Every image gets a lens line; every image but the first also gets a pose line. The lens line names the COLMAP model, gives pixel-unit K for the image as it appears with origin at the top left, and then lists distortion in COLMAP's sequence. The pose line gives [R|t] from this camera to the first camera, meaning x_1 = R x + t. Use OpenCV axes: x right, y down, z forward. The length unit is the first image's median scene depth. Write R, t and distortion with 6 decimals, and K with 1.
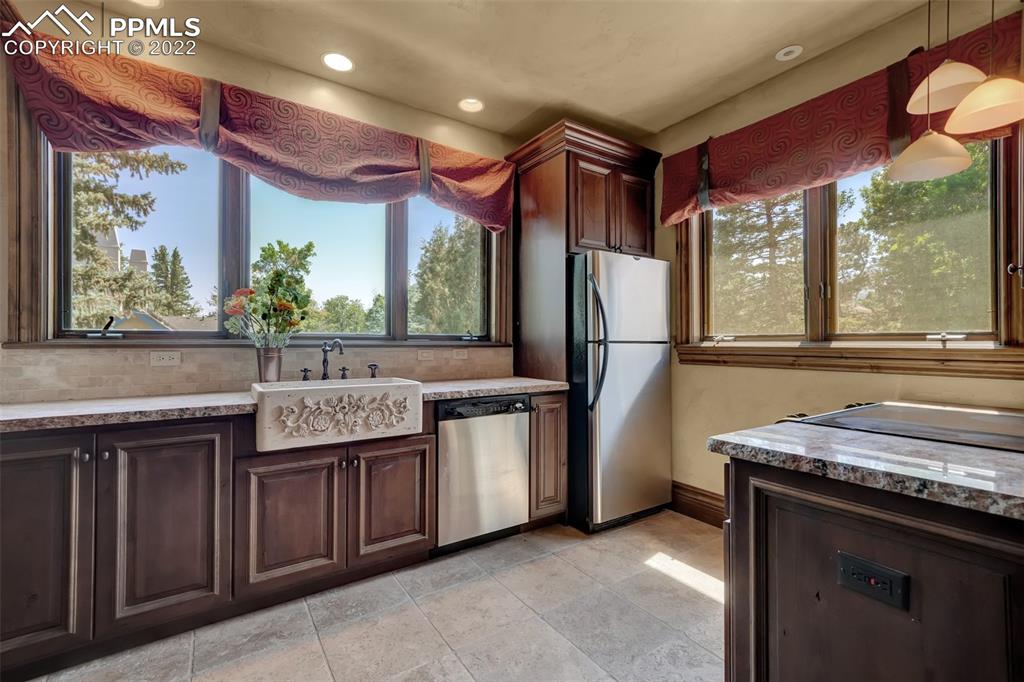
lens RADIAL K [[434.4, 0, 484.5], [0, 434.4, 339.9], [0, 0, 1]] dist [0.003801, 0.000878]
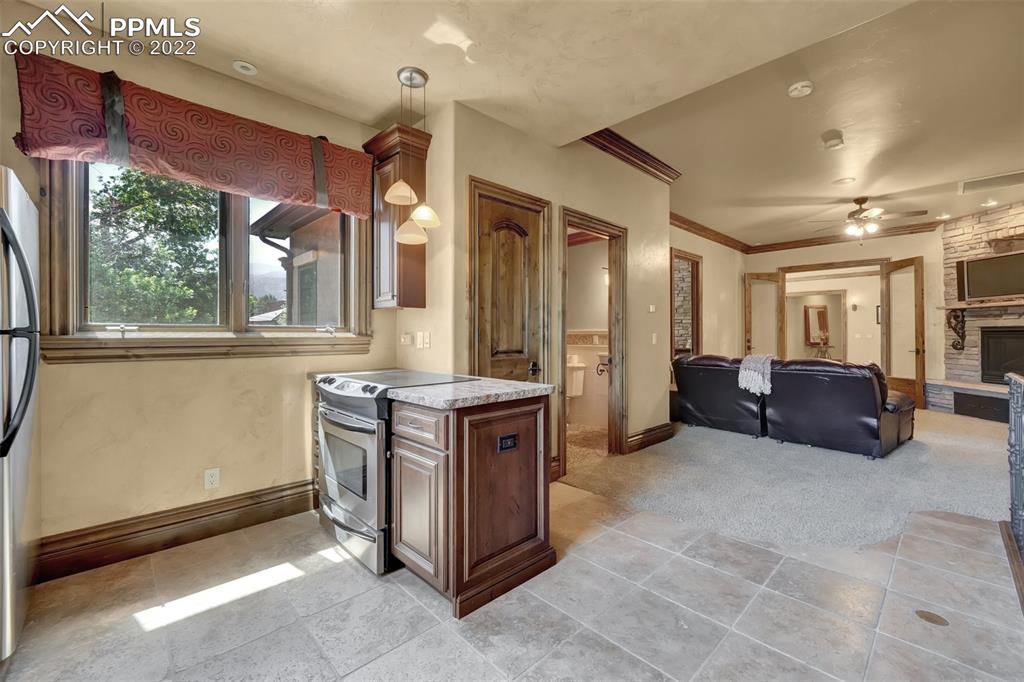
lens RADIAL K [[425.9, 0, 514.3], [0, 425.9, 333.3], [0, 0, 1]] dist [0.000132, 0.000457]
pose [[-0.211132, 0.001566, 0.977456, -0.418104], [-0.009992, 0.999943, -0.003760, 0.002226], [-0.977407, -0.010560, -0.211104, 0.485103]]
